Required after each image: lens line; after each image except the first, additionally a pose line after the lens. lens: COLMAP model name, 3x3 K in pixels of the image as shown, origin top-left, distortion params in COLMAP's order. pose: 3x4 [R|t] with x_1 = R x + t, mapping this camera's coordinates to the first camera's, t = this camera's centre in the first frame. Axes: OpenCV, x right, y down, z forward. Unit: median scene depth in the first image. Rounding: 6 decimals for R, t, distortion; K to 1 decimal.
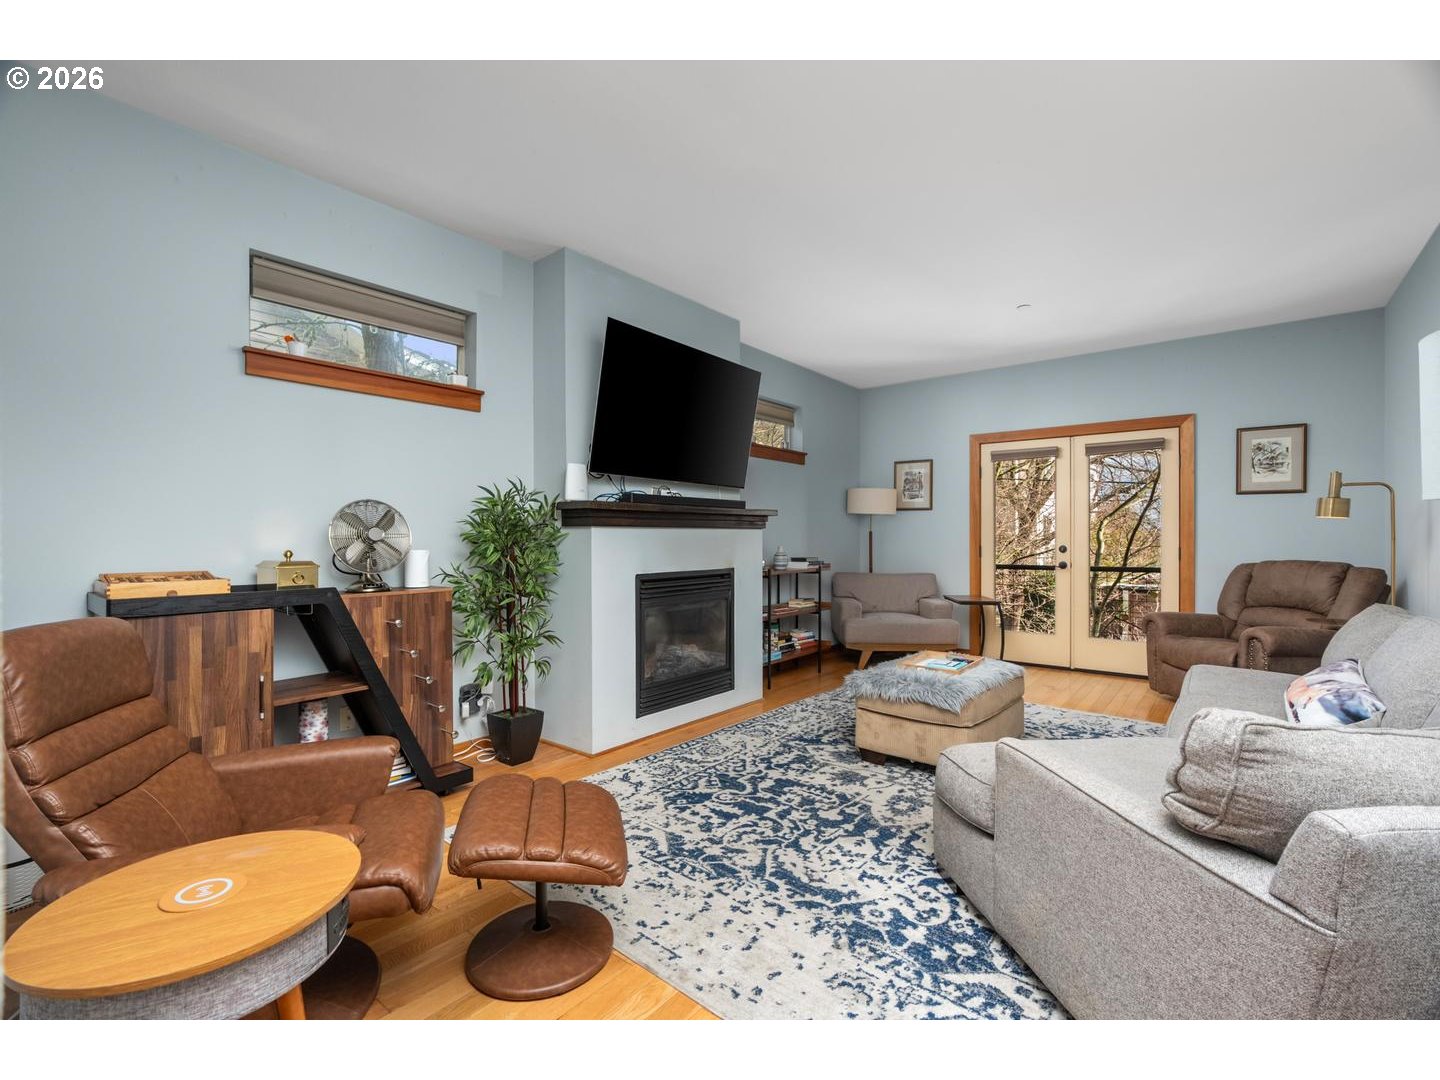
lens RADIAL K [[650.9, 0, 724.9], [0, 650.9, 542.9], [0, 0, 1]] dist [-0.009122, 0.002808]
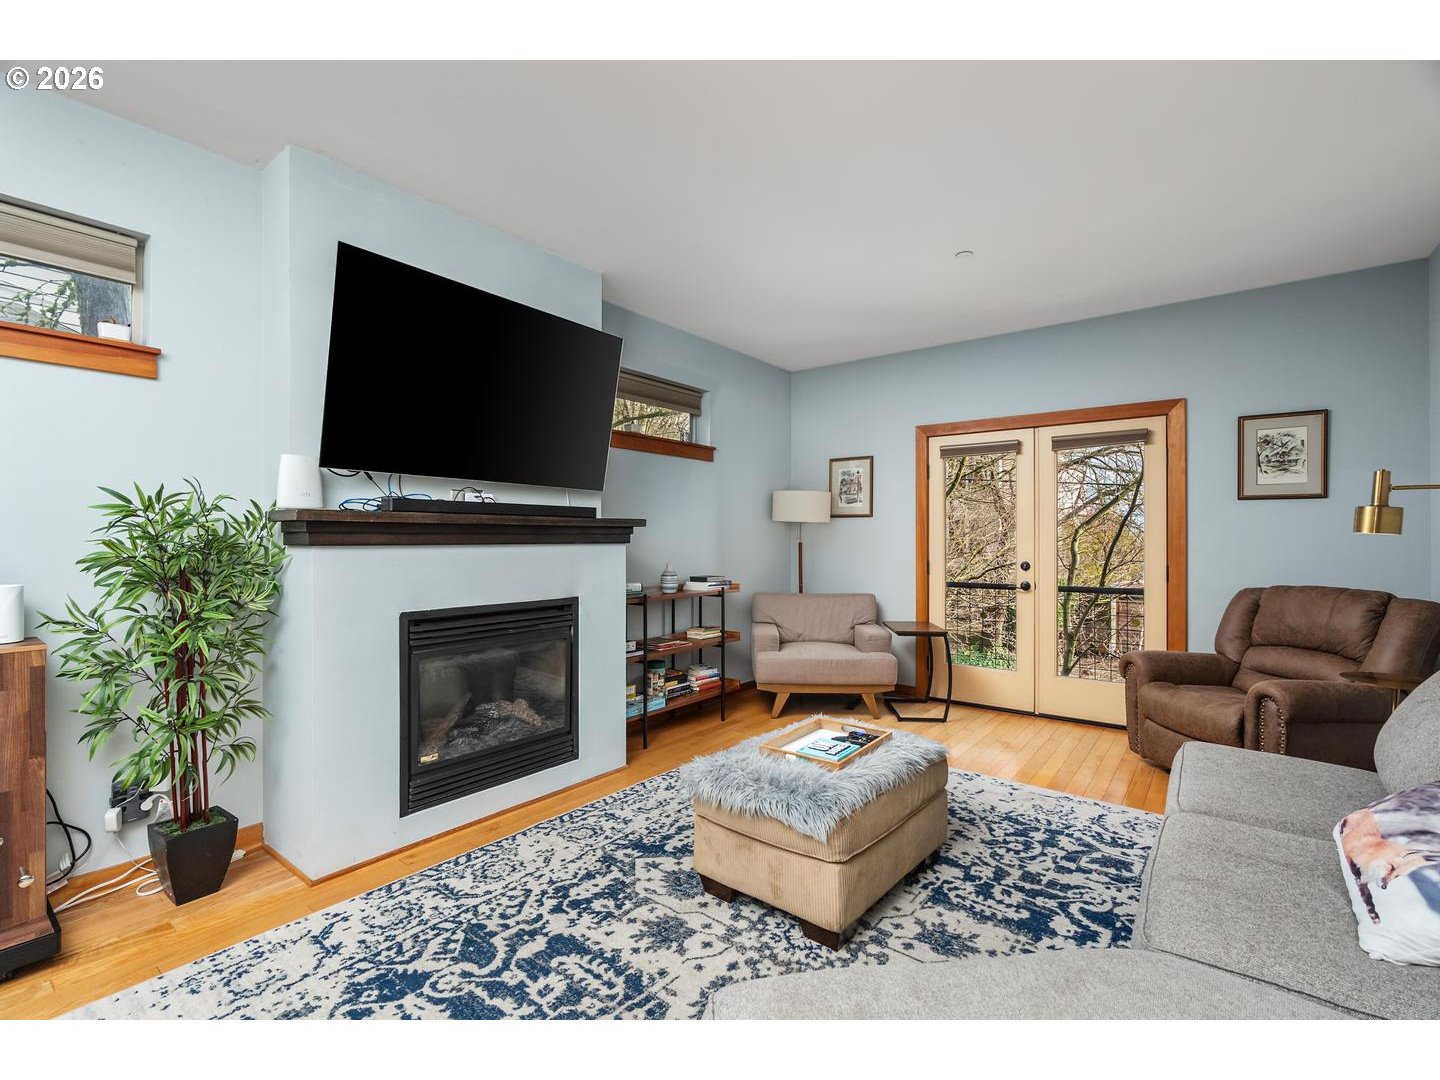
lens RADIAL K [[650.9, 0, 727.4], [0, 650.9, 541.3], [0, 0, 1]] dist [-0.009122, 0.002808]
pose [[0.999907, 0.001075, 0.013628, 0.199002], [-0.001010, 0.999988, -0.004758, -0.025424], [-0.013633, 0.004744, 0.999896, 0.278663]]
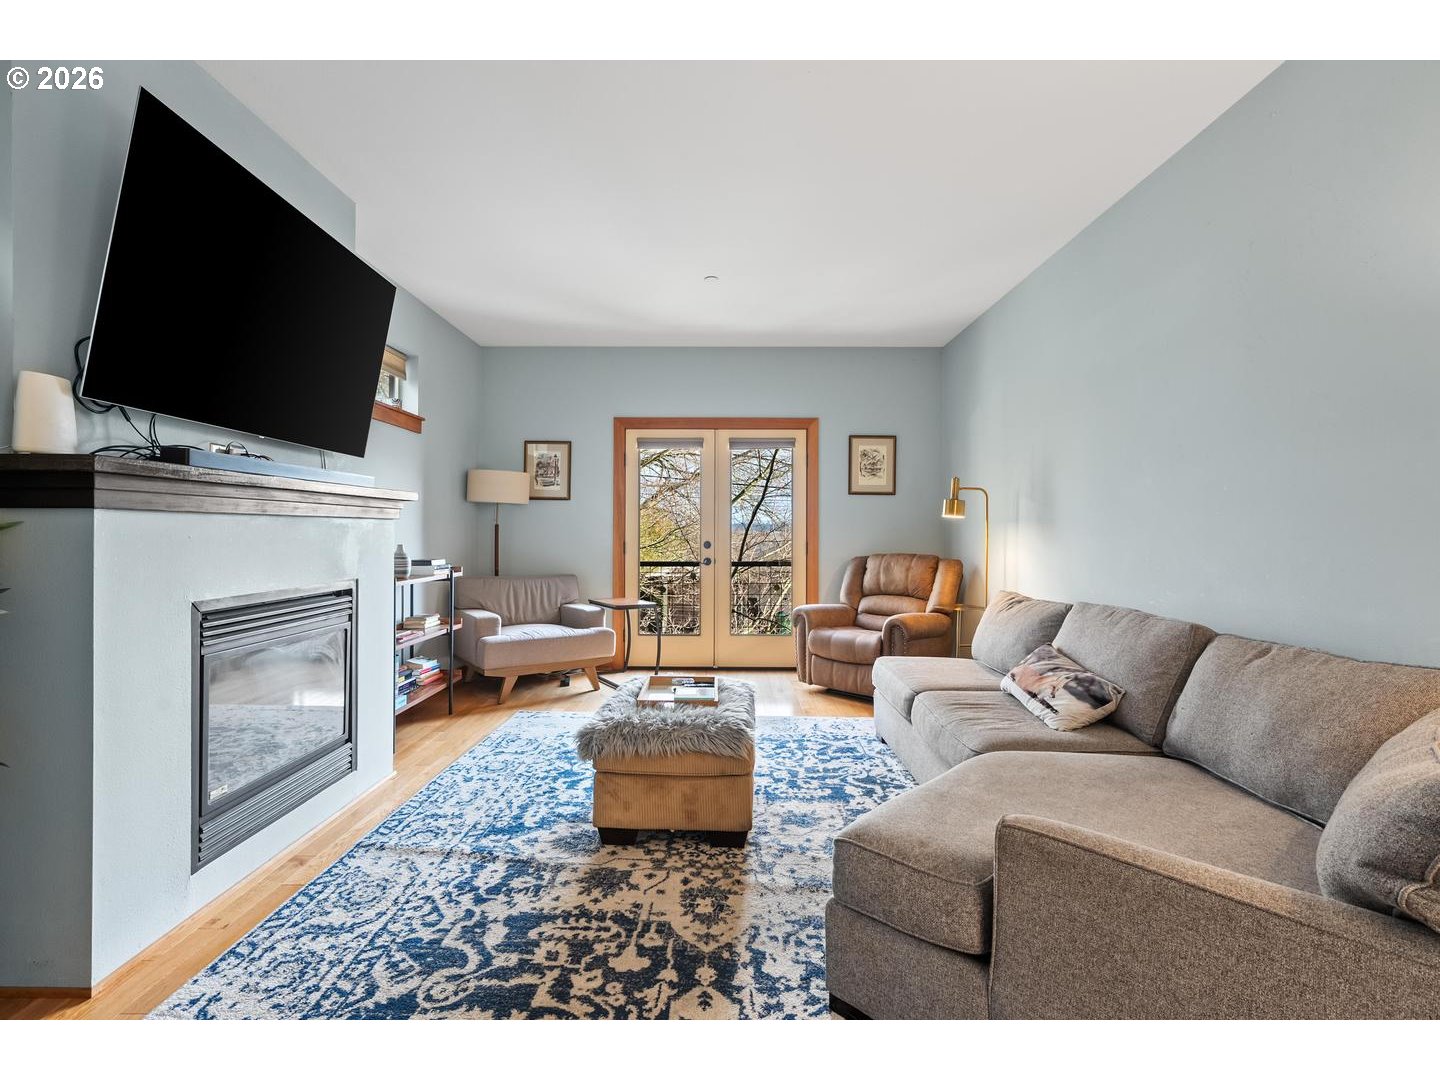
lens RADIAL K [[675.8, 0, 716.3], [0, 675.8, 533.5], [0, 0, 1]] dist [-0.008334, 0.001108]
pose [[0.787563, 0.000900, 0.616233, -0.130854], [0.001820, 0.999991, -0.003787, -0.004639], [-0.616231, 0.004104, 0.787555, 0.293997]]
